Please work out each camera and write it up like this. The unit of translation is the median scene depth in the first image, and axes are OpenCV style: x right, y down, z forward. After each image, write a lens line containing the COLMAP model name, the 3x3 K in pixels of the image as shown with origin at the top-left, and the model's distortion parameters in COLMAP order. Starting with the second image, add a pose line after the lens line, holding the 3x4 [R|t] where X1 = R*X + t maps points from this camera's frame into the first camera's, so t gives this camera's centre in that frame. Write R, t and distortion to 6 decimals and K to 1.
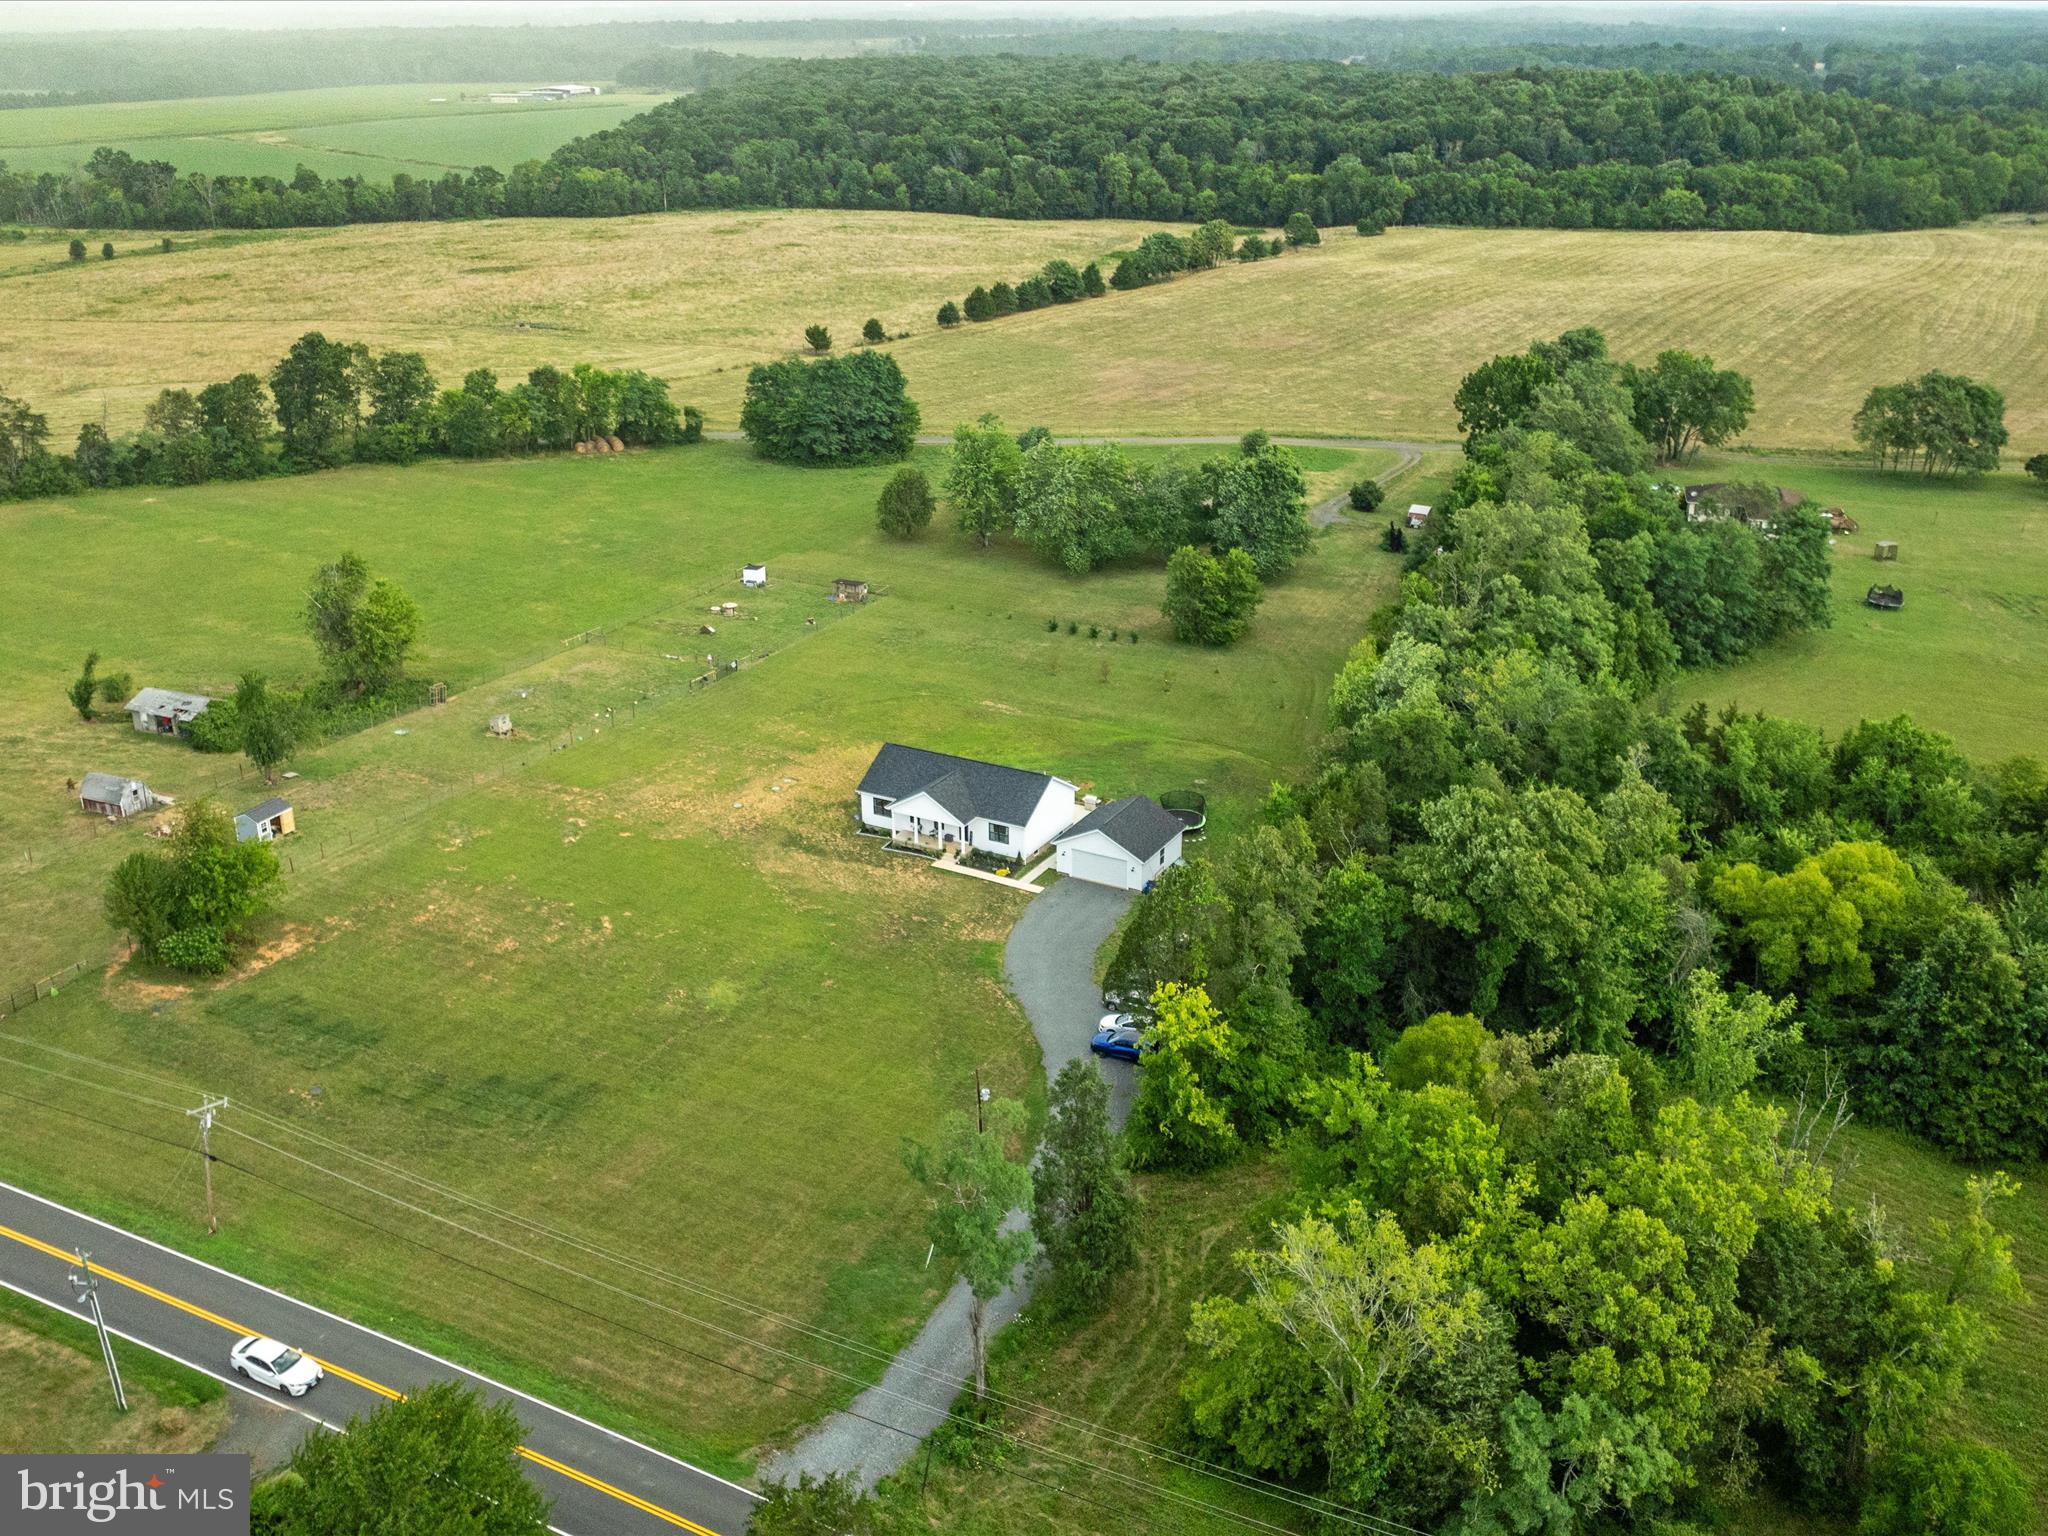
lens RADIAL K [[1823.7, 0, 1024.0], [0, 1823.7, 768.0], [0, 0, 1]] dist [-0.012954, -0.018762]
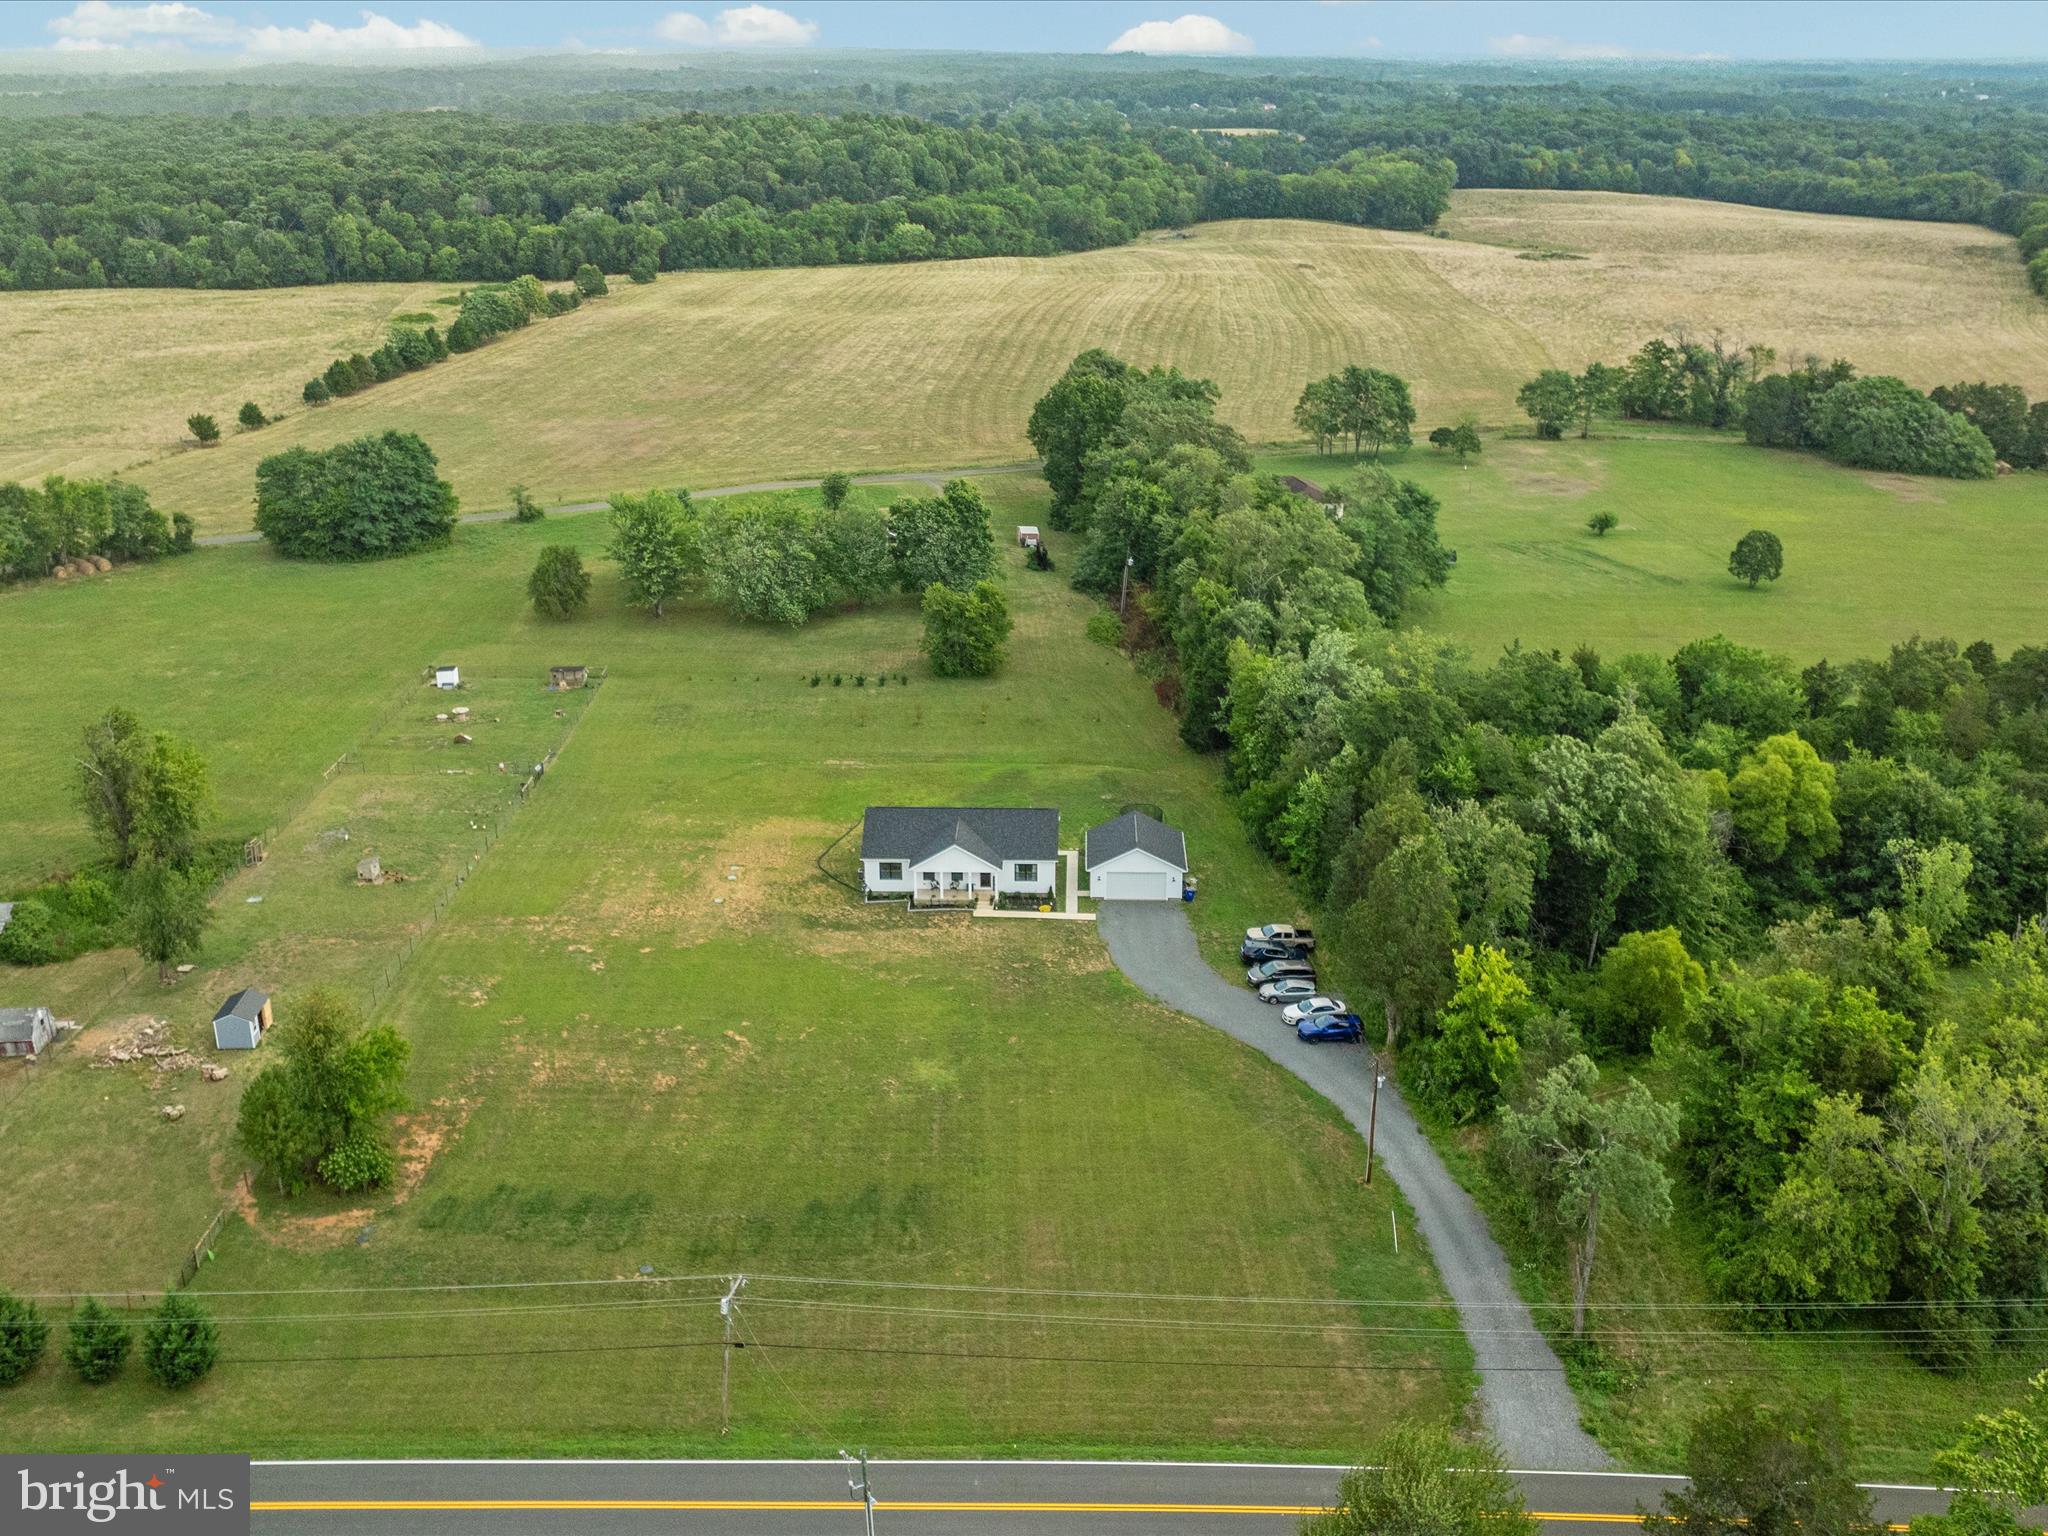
lens RADIAL K [[1823.7, 0, 1024.0], [0, 1823.7, 768.0], [0, 0, 1]] dist [-0.012954, -0.018762]
pose [[0.899780, -0.163128, 0.404703, -0.190703], [0.172531, 0.984913, 0.013410, -0.016108], [-0.400785, 0.057758, 0.914350, 0.031327]]
